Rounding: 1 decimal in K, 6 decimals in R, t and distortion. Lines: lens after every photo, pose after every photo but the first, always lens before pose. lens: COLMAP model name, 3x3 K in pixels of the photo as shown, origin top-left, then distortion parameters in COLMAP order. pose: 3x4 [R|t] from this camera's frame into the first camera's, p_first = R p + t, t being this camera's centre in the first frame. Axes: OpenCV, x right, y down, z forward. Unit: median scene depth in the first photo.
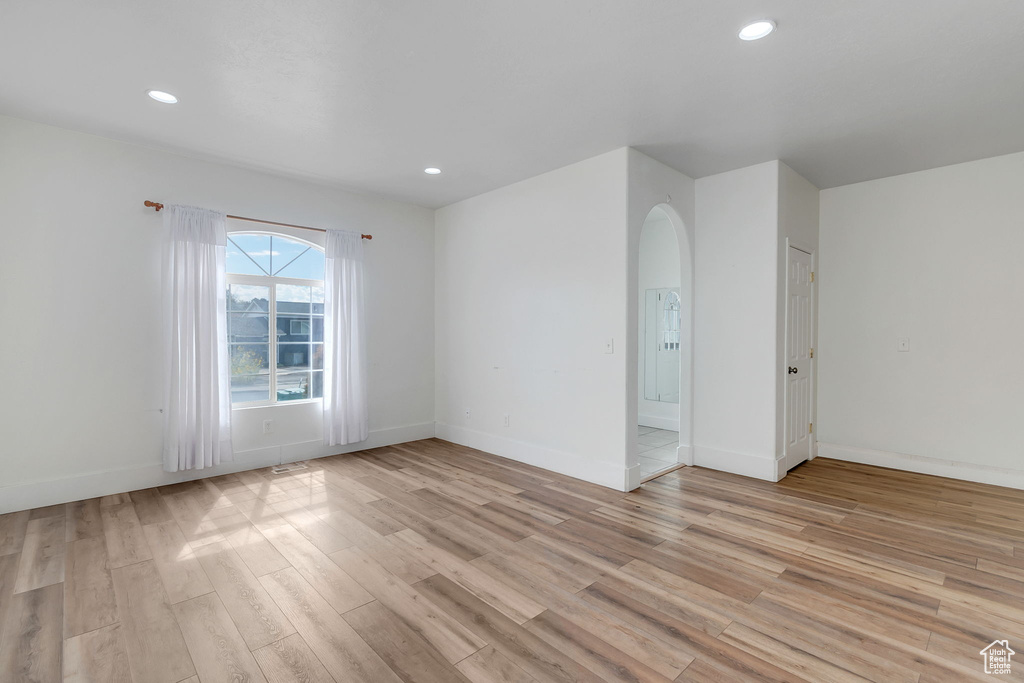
lens RADIAL K [[480.6, 0, 512.0], [0, 480.6, 341.5], [0, 0, 1]] dist [0.001217, 0.000264]
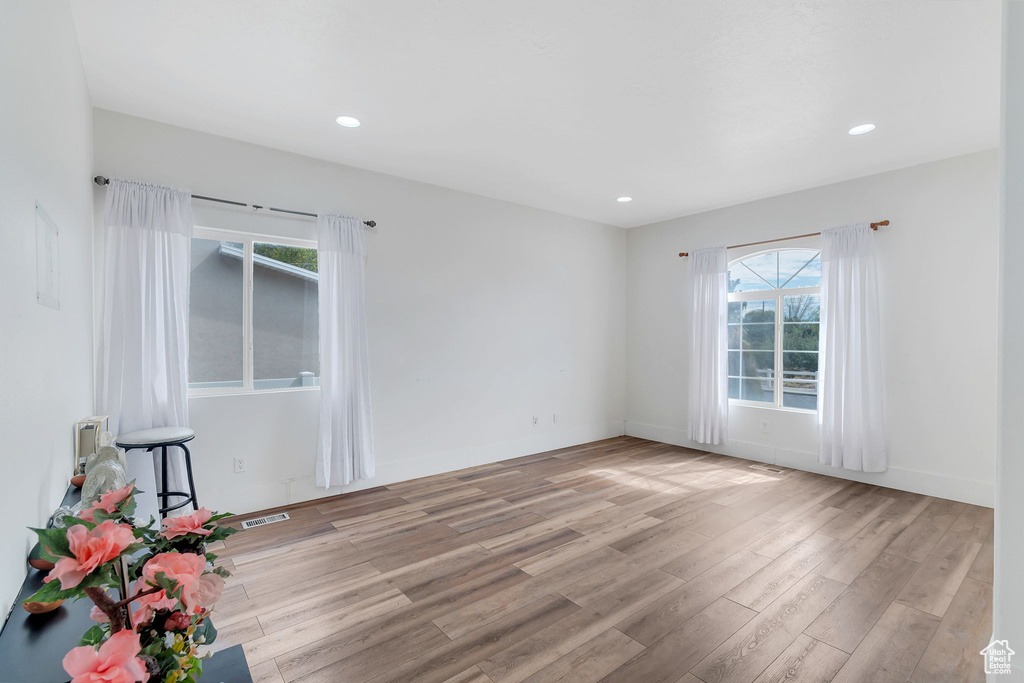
lens RADIAL K [[456.5, 0, 512.0], [0, 456.5, 341.5], [0, 0, 1]] dist [0.001437, 0.000005]
pose [[-0.077534, 0.005106, -0.996977, 0.691805], [-0.016661, 0.999841, 0.006416, -0.018402], [0.996851, 0.017108, -0.077436, 0.590848]]
